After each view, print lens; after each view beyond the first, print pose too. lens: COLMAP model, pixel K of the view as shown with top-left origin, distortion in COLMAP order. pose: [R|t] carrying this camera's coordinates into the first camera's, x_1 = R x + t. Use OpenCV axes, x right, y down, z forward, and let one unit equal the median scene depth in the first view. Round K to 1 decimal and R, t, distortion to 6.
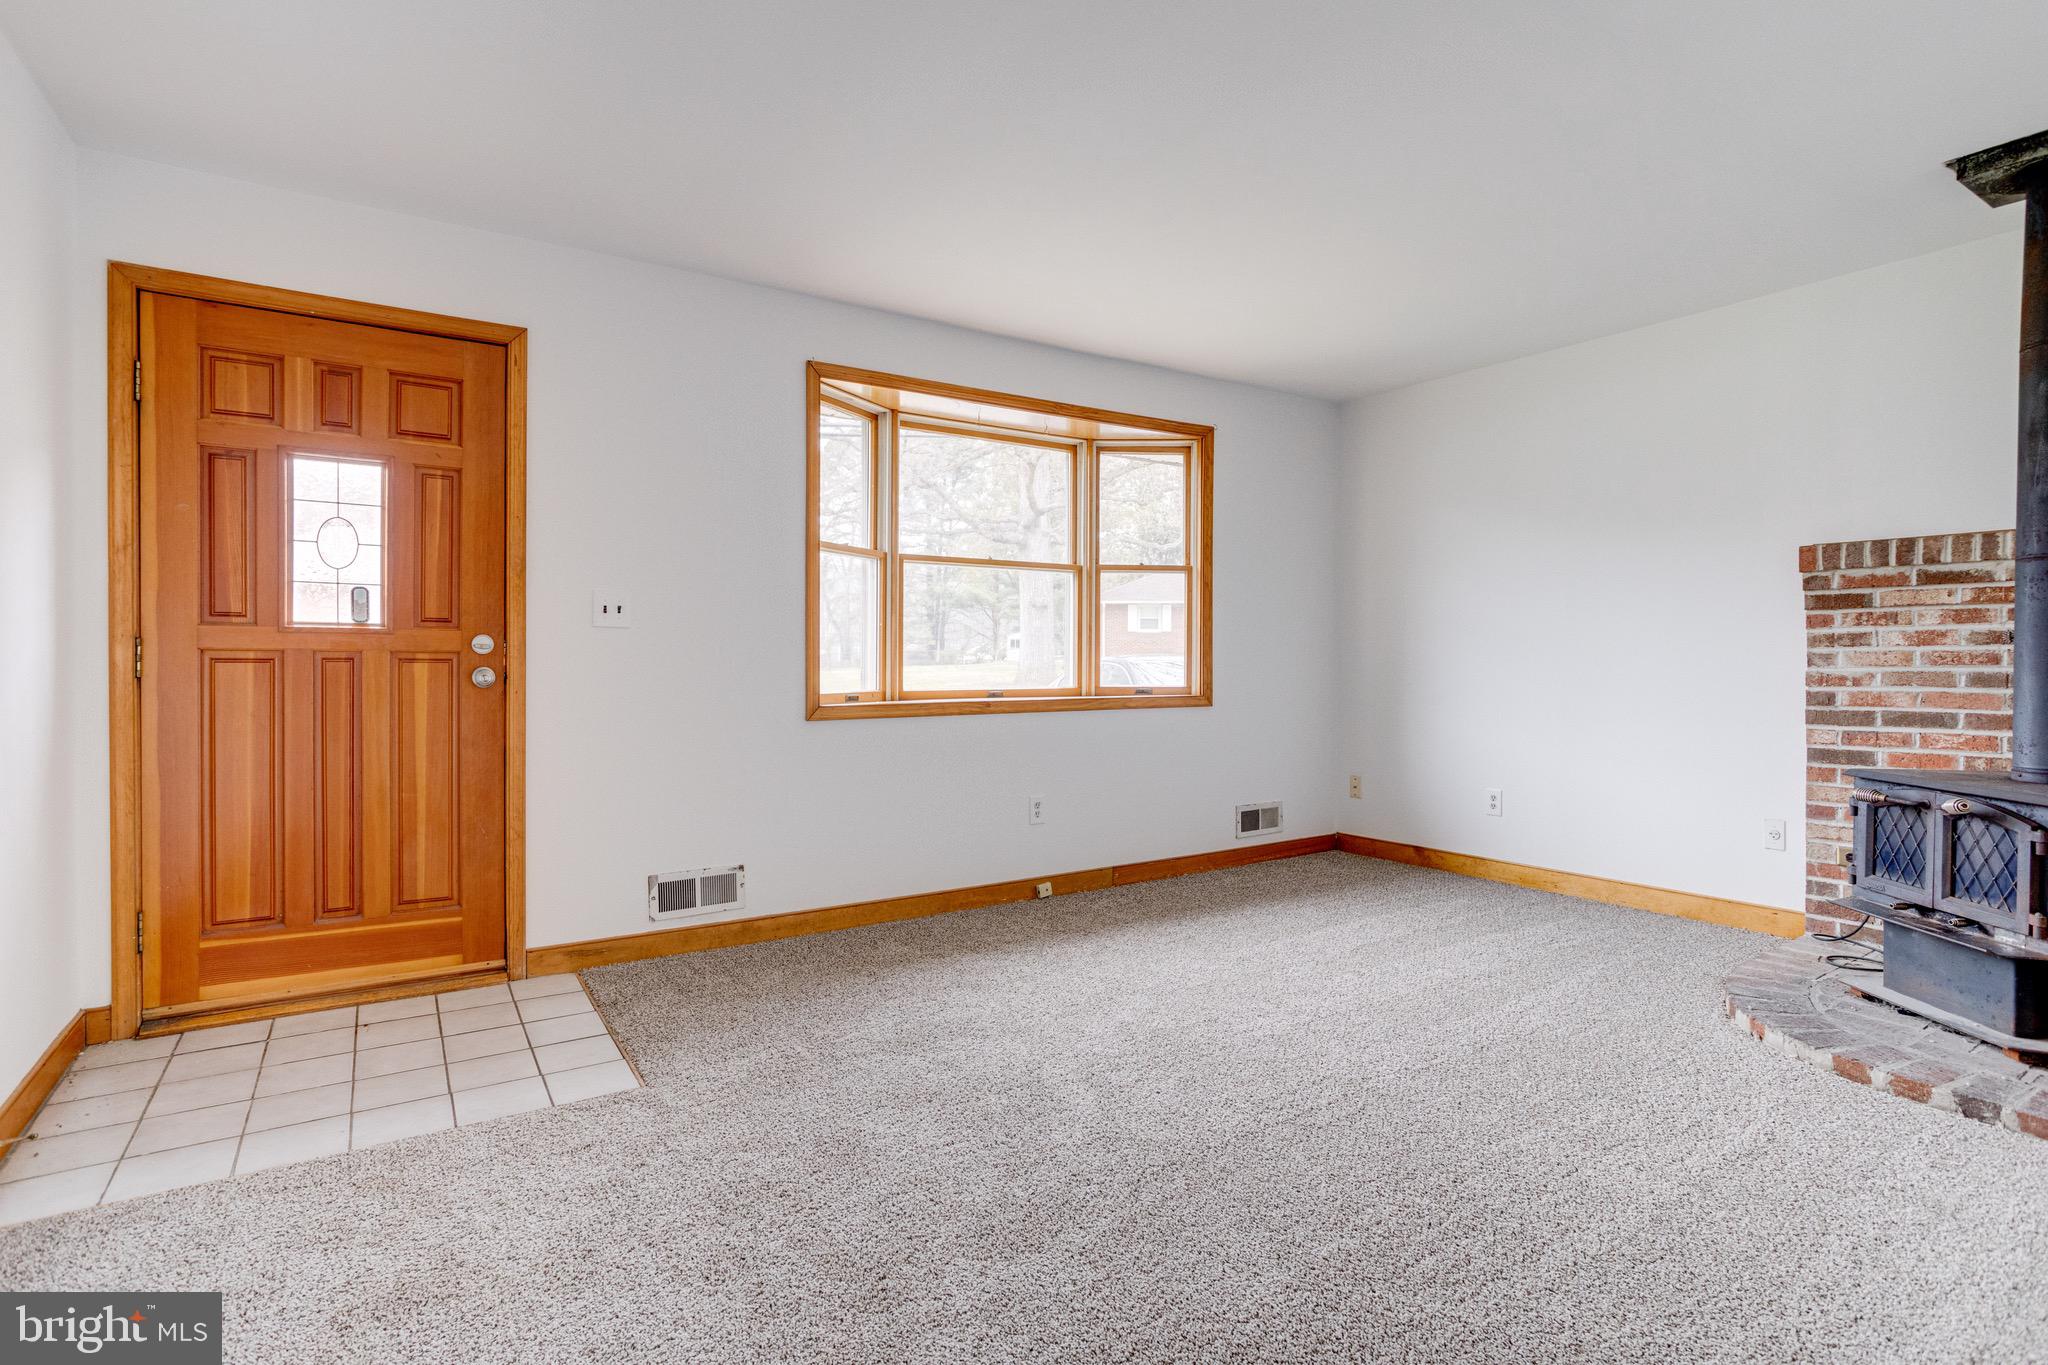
lens RADIAL K [[993.8, 0, 1025.1], [0, 993.8, 645.5], [0, 0, 1]] dist [-0.000987, 0.000222]
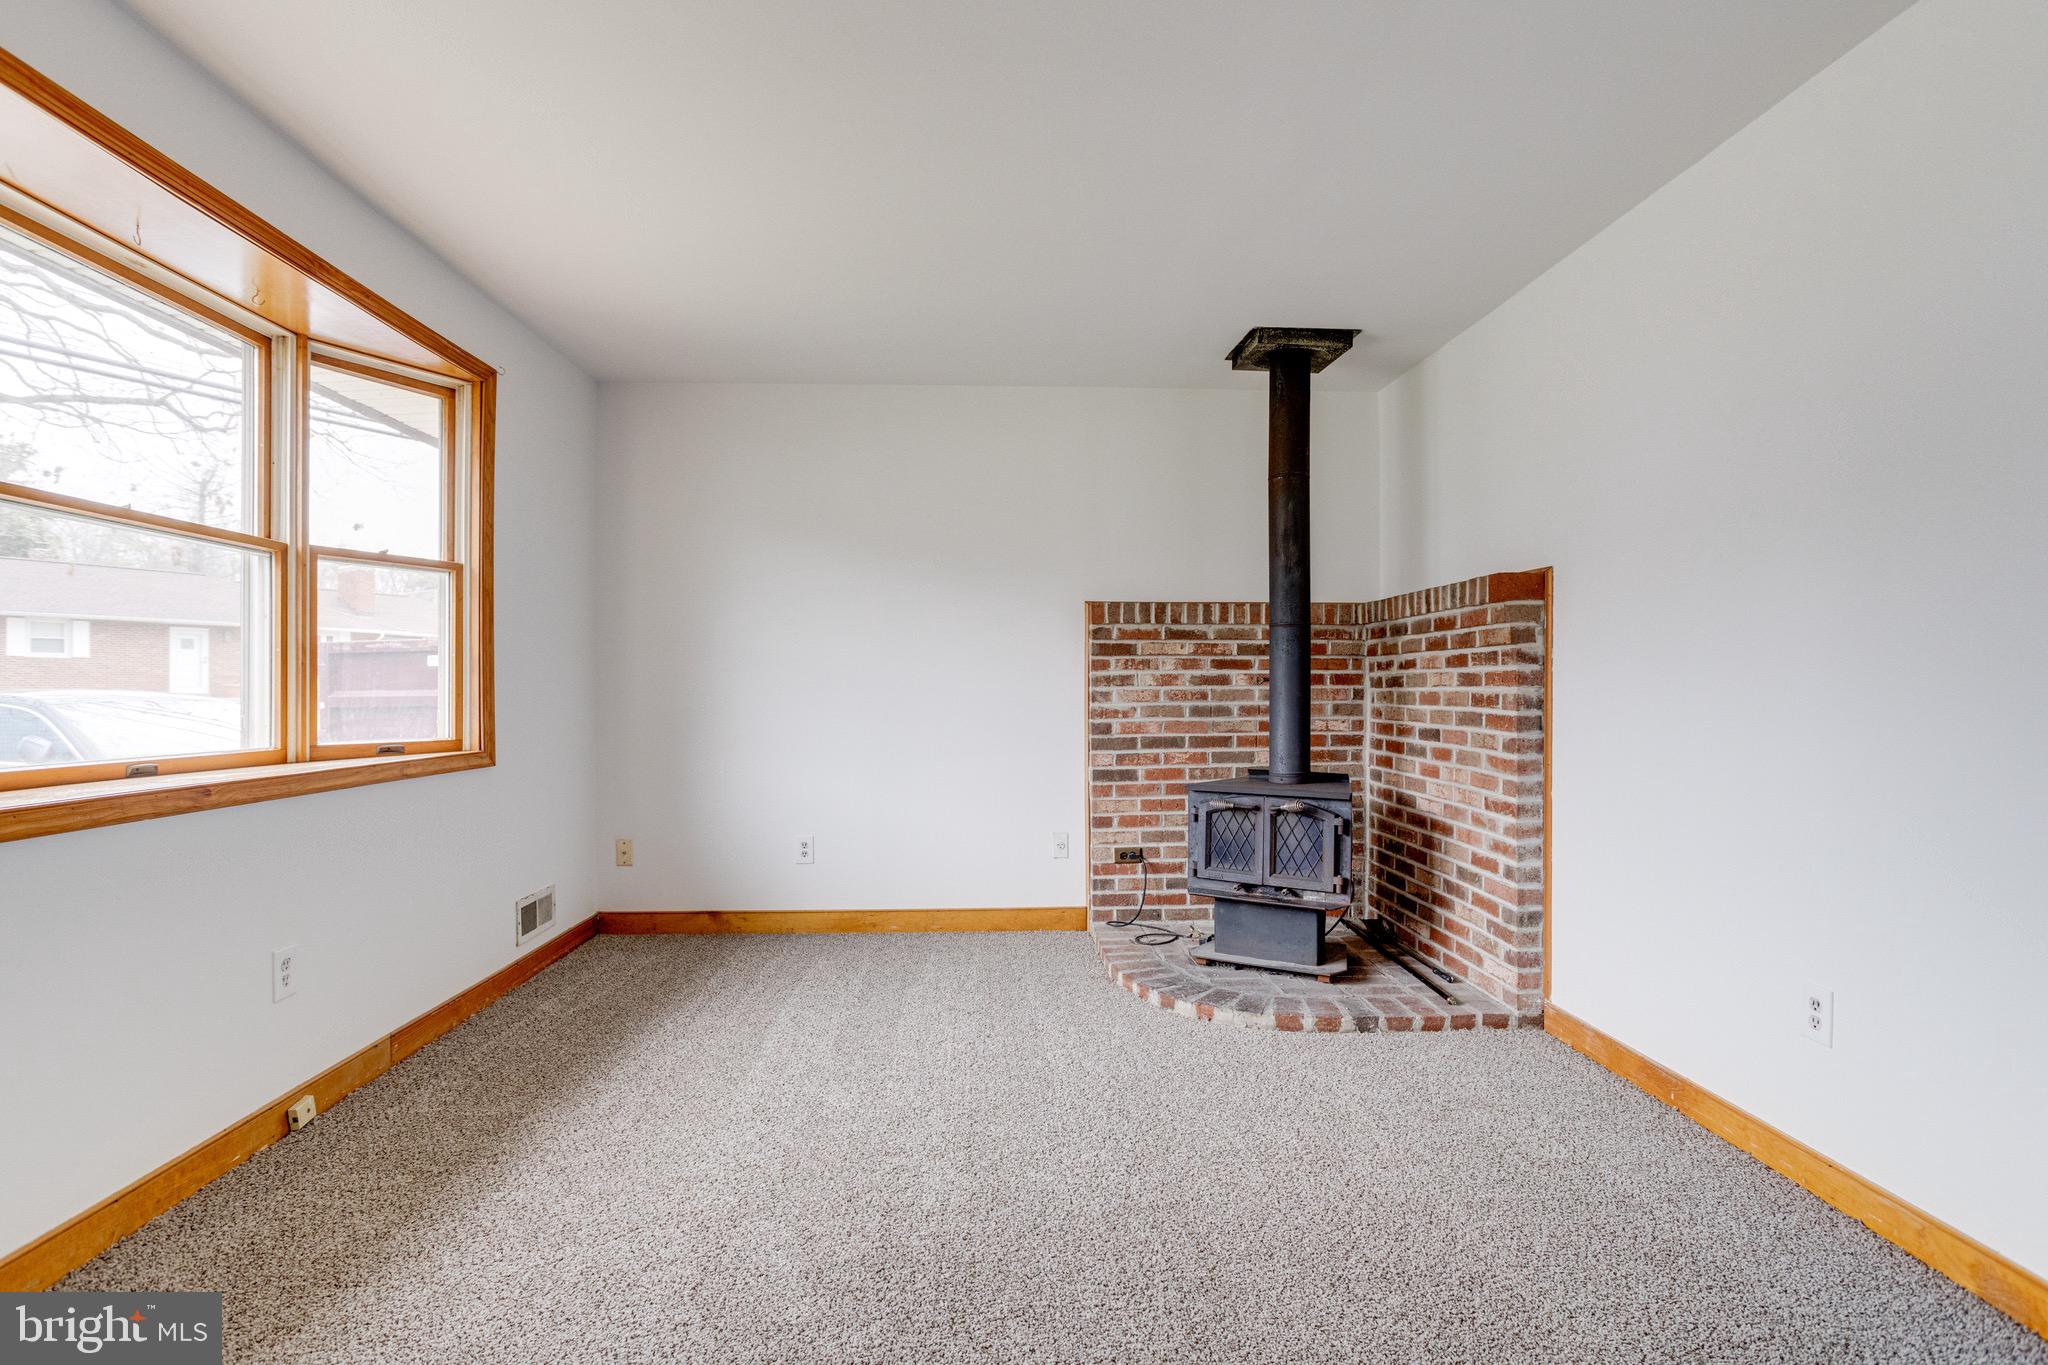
lens RADIAL K [[996.2, 0, 1024.0], [0, 996.2, 682.5], [0, 0, 1]] dist [-0.062736, 0.041125]
pose [[0.522634, 0.007527, 0.852524, -0.304820], [-0.008819, 0.999955, -0.003422, 0.001965], [-0.852512, -0.005730, 0.522677, 0.469099]]
